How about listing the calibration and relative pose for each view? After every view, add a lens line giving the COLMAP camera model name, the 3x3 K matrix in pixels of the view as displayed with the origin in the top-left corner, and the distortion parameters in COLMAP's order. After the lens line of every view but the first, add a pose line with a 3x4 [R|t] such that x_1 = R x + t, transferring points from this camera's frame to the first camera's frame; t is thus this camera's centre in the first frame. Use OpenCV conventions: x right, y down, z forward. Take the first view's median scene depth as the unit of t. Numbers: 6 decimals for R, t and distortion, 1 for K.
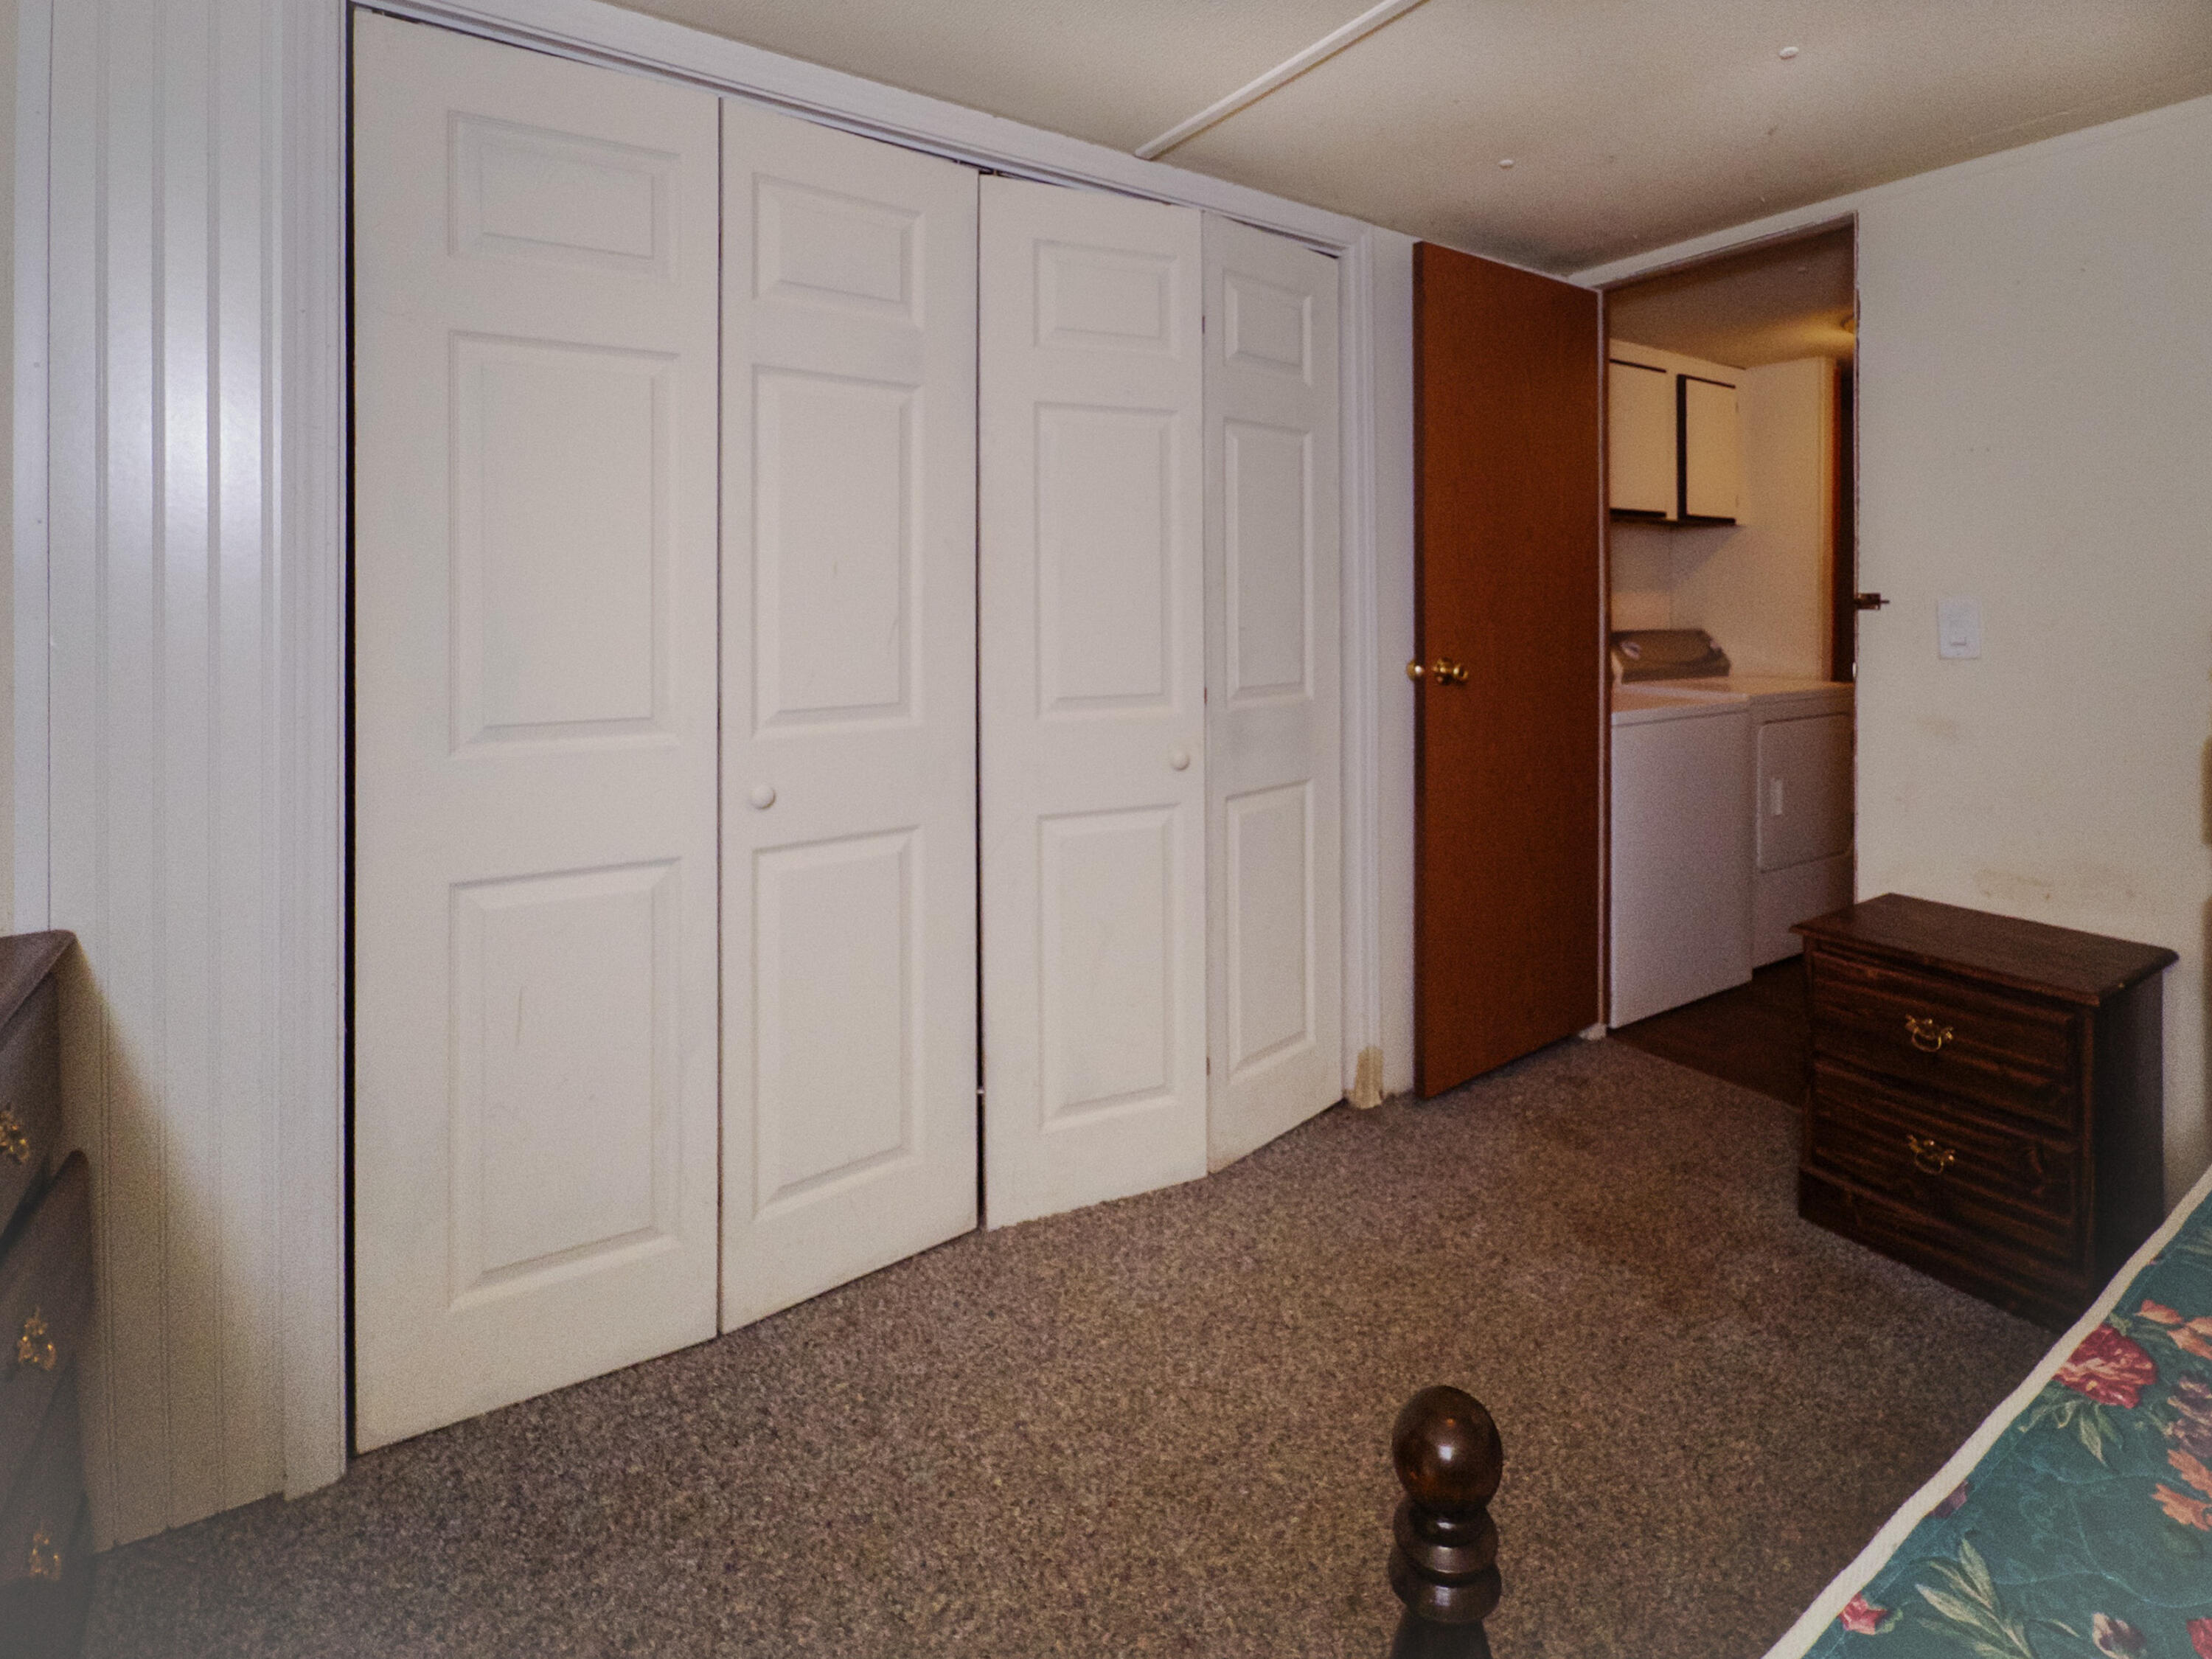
lens RADIAL K [[909.4, 0, 1106.0], [0, 909.4, 829.5], [0, 0, 1]] dist [-0.000737, -0.000017]
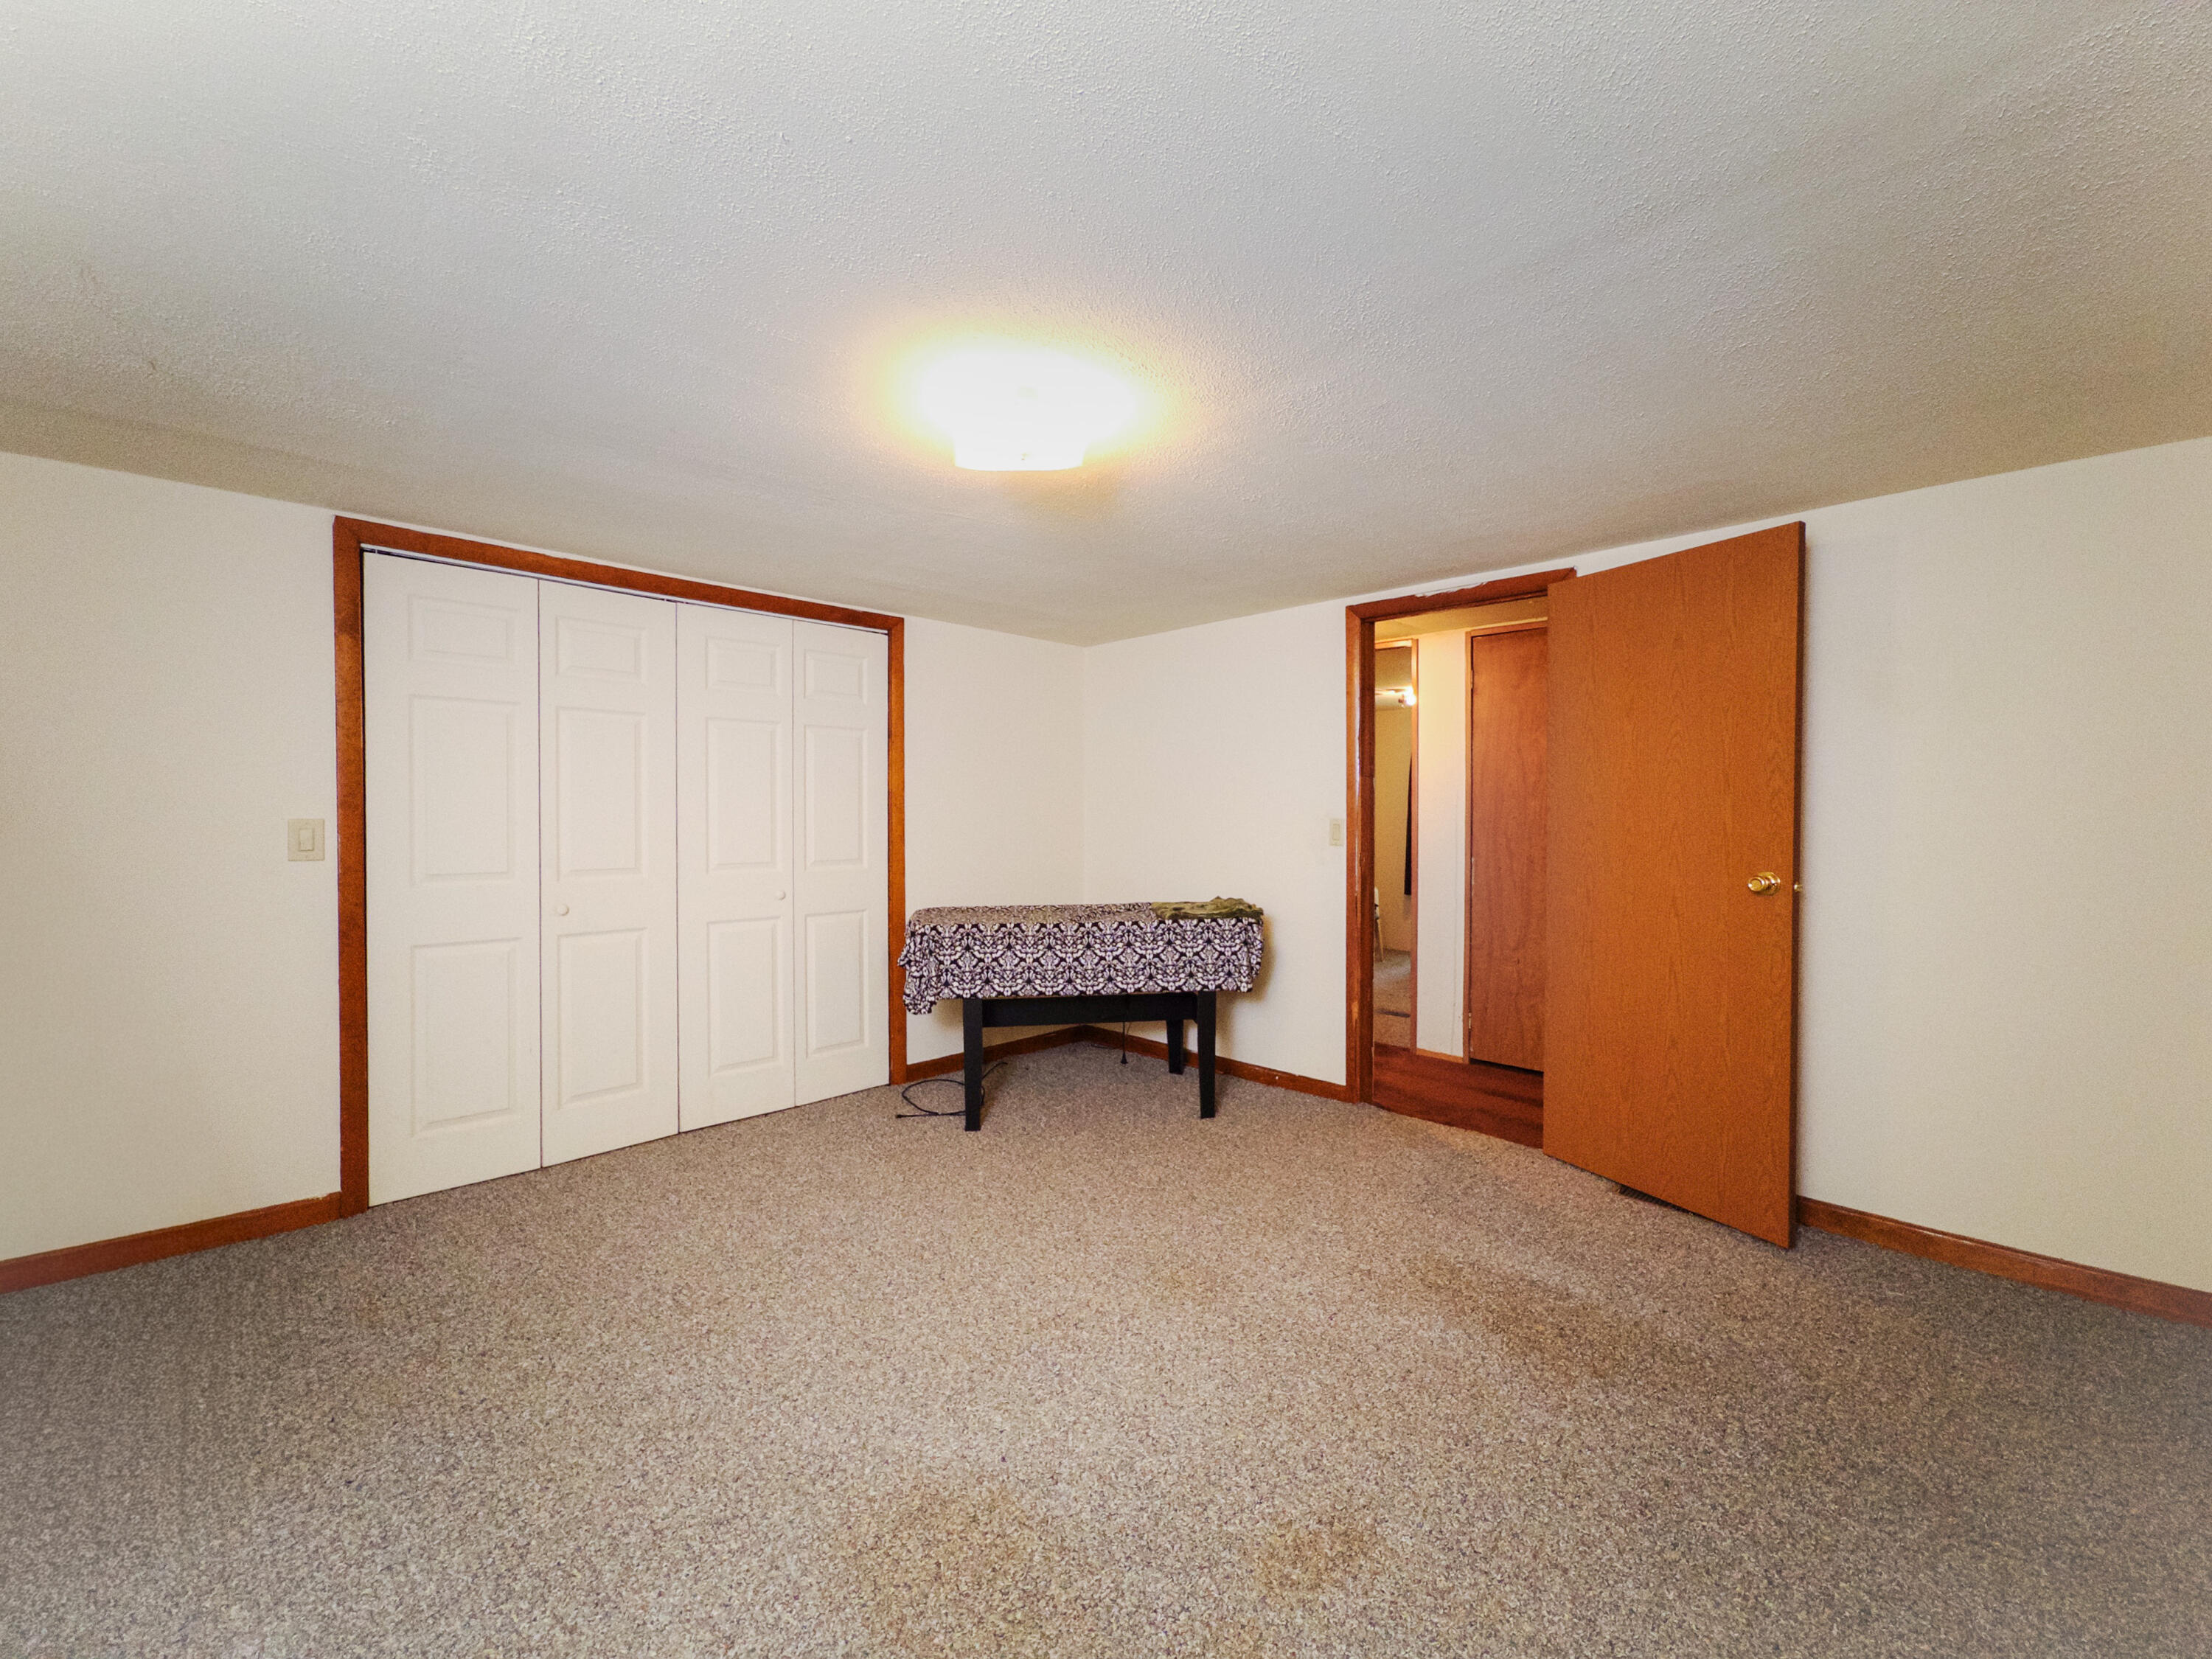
lens RADIAL K [[909.4, 0, 1106.0], [0, 909.4, 829.5], [0, 0, 1]] dist [-0.000737, -0.000017]
pose [[0.921116, -0.000210, 0.389289, -0.048145], [0.096714, 0.968771, -0.228317, 0.375448], [-0.377084, 0.247956, 0.892371, -1.346415]]
